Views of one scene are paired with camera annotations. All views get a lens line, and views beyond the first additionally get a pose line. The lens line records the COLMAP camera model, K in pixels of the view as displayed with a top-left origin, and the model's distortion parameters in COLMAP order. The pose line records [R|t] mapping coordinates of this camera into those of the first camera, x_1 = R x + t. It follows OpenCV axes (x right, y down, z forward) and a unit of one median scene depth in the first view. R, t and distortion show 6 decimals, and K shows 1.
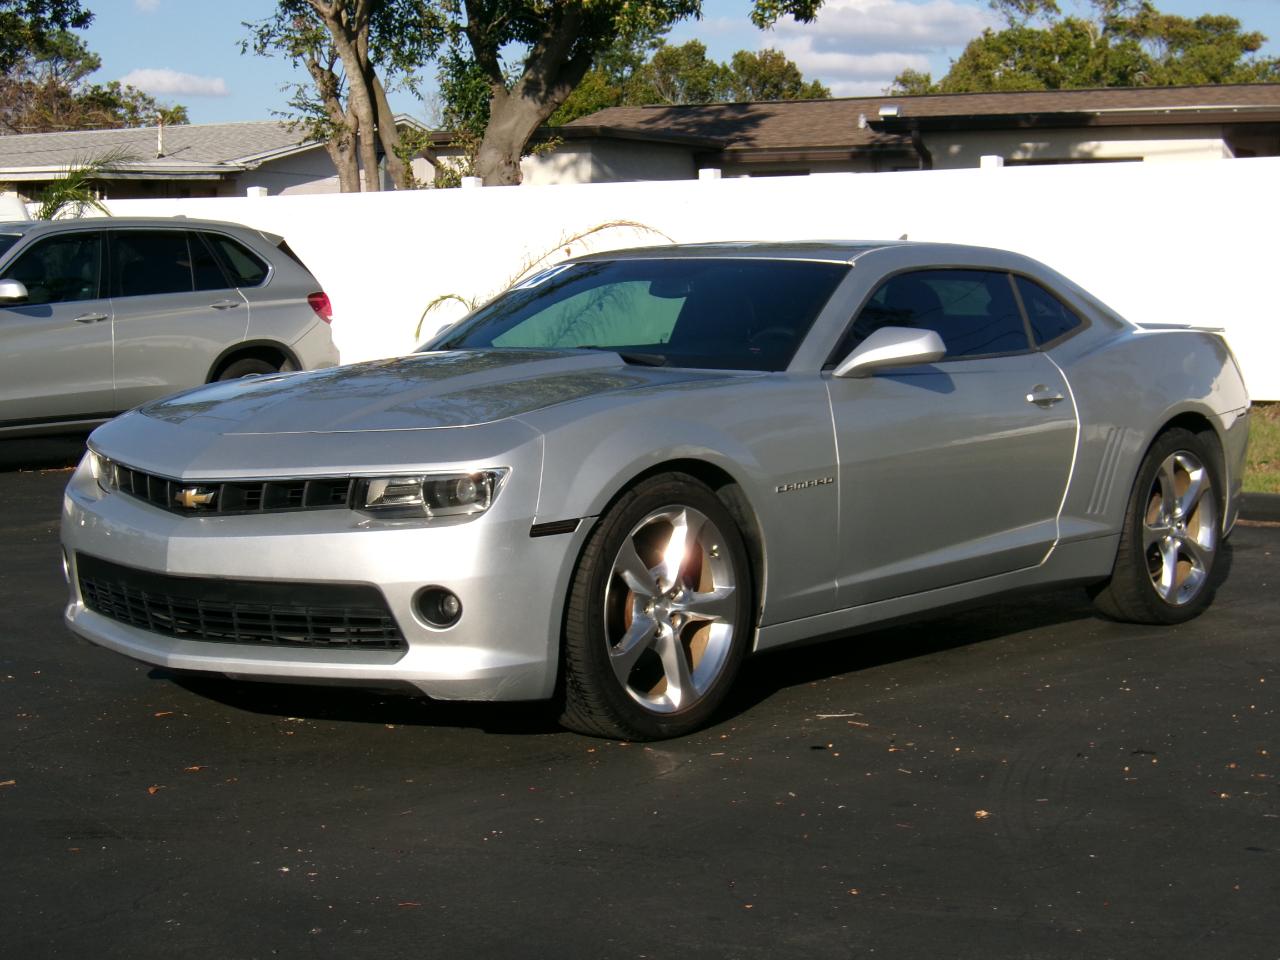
lens RADIAL K [[2431.2, 0, 648.1], [0, 2431.2, 485.3], [0, 0, 1]] dist [-0.117616, 0.000000]
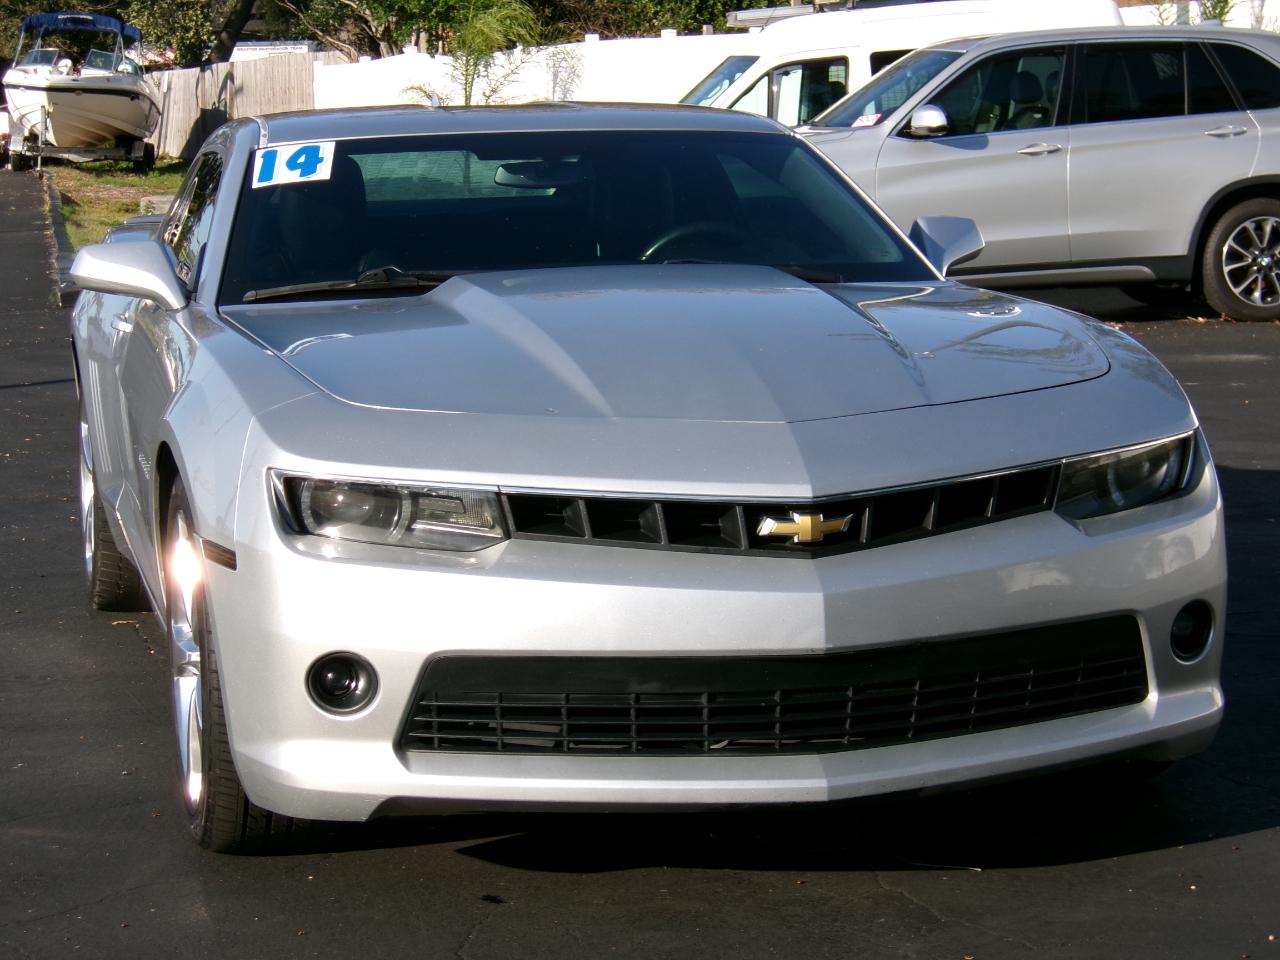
lens RADIAL K [[3021.3, 0, 653.4], [0, 3021.3, 548.5], [0, 0, 1]] dist [-0.170216, 0.000000]
pose [[0.813086, 0.068042, -0.578153, 0.251450], [-0.023184, 0.996143, 0.084630, -0.015322], [0.581682, -0.055407, 0.811527, 0.062486]]
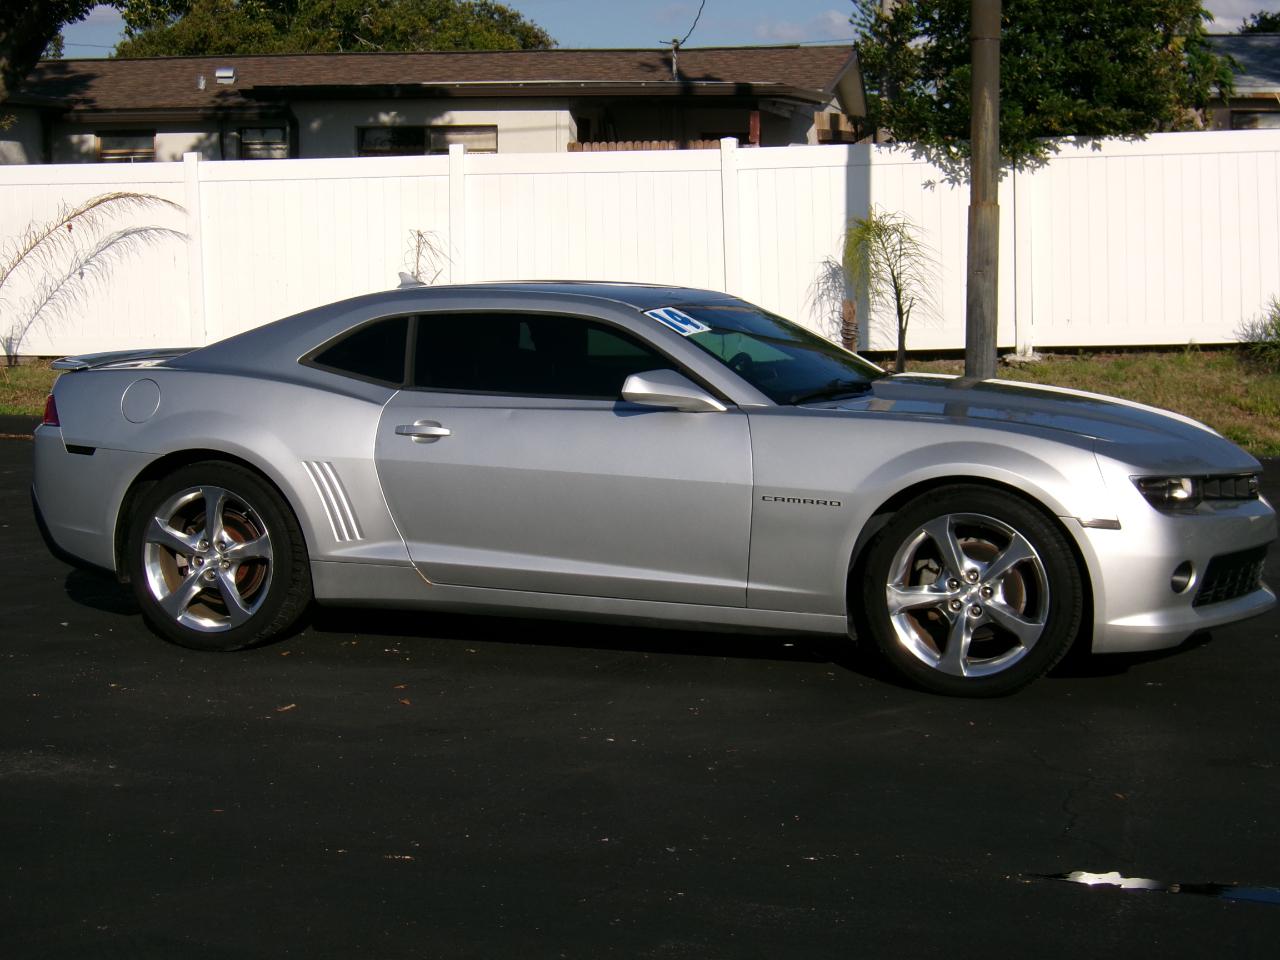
lens RADIAL K [[2431.2, 0, 669.2], [0, 2431.2, 529.8], [0, 0, 1]] dist [-0.117616, 0.000000]
pose [[0.936727, -0.047522, 0.346820, -0.176463], [0.029954, 0.997990, 0.055845, -0.015607], [-0.348777, -0.041923, 0.936268, -0.117735]]
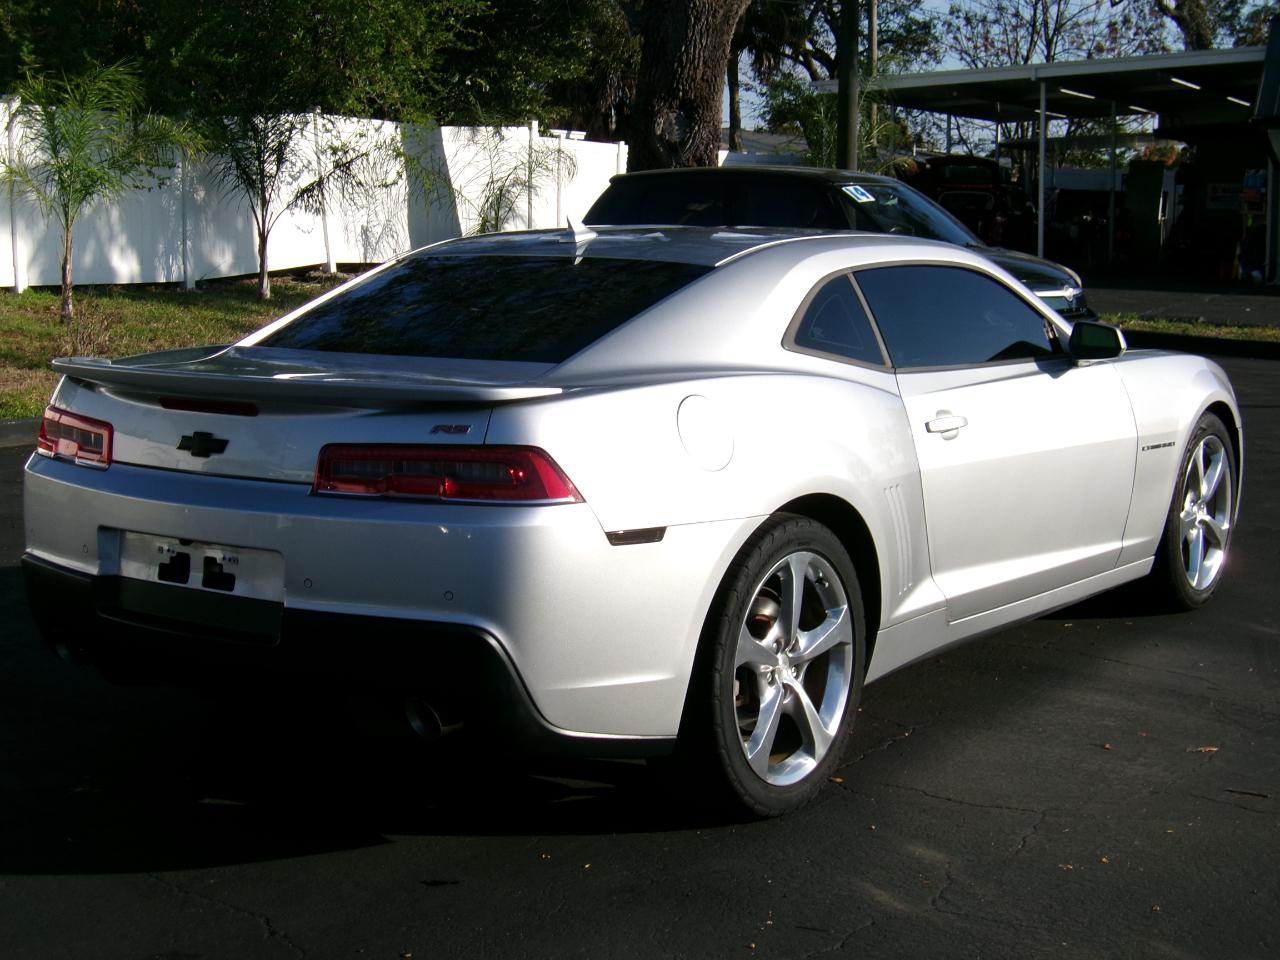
lens RADIAL K [[1951.8, 0, 654.9], [0, 1951.8, 503.7], [0, 0, 1]] dist [-0.123456, 0.000000]
pose [[-0.087707, -0.152922, 0.984339, -0.338451], [0.068518, 0.984880, 0.159111, -0.047402], [-0.993787, 0.081400, -0.075903, 0.426187]]
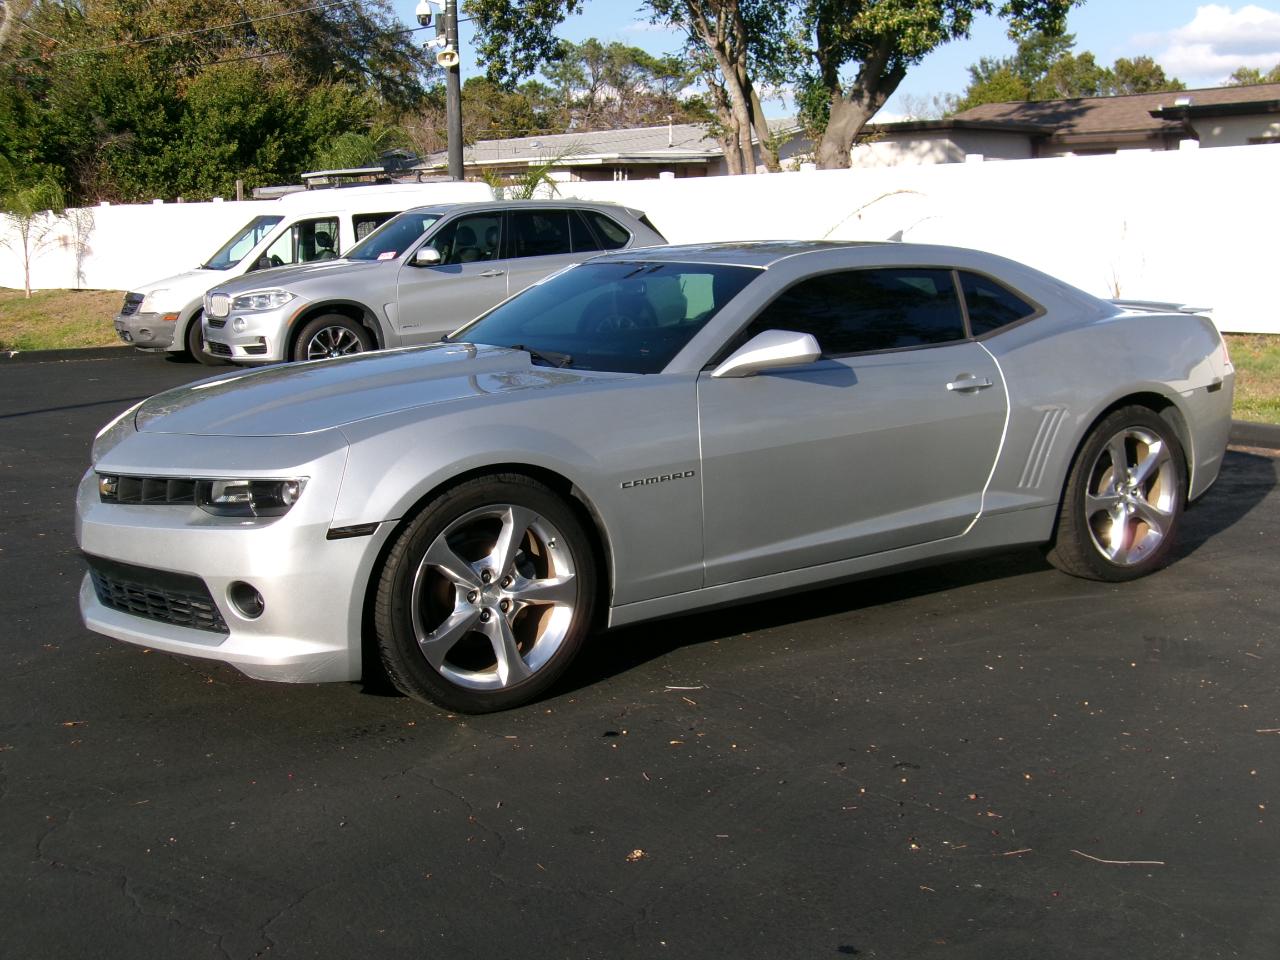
lens RADIAL K [[1582.2, 0, 645.3], [0, 1582.2, 486.6], [0, 0, 1]] dist [-0.013759, 0.000000]
pose [[0.963922, 0.032523, -0.264191, 0.095340], [-0.010721, 0.996446, 0.083551, -0.021863], [0.265969, -0.077705, 0.960845, 0.118357]]
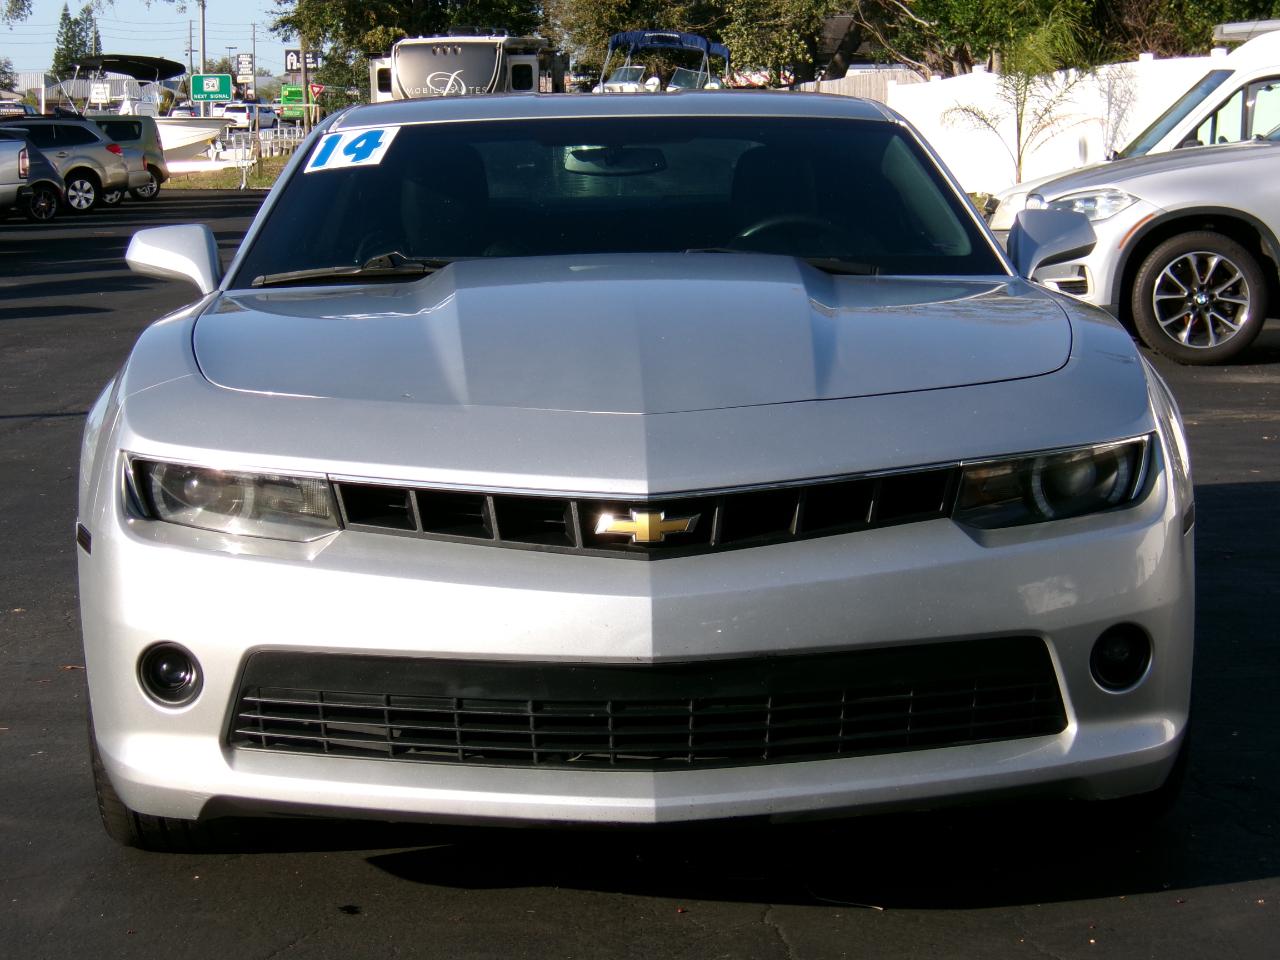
lens RADIAL K [[3021.3, 0, 653.0], [0, 3021.3, 575.9], [0, 0, 1]] dist [-0.170216, 0.000000]
pose [[0.670636, 0.092648, -0.735978, 0.292303], [-0.037061, 0.995115, 0.091498, -0.013490], [0.740860, -0.034086, 0.670794, 0.123631]]
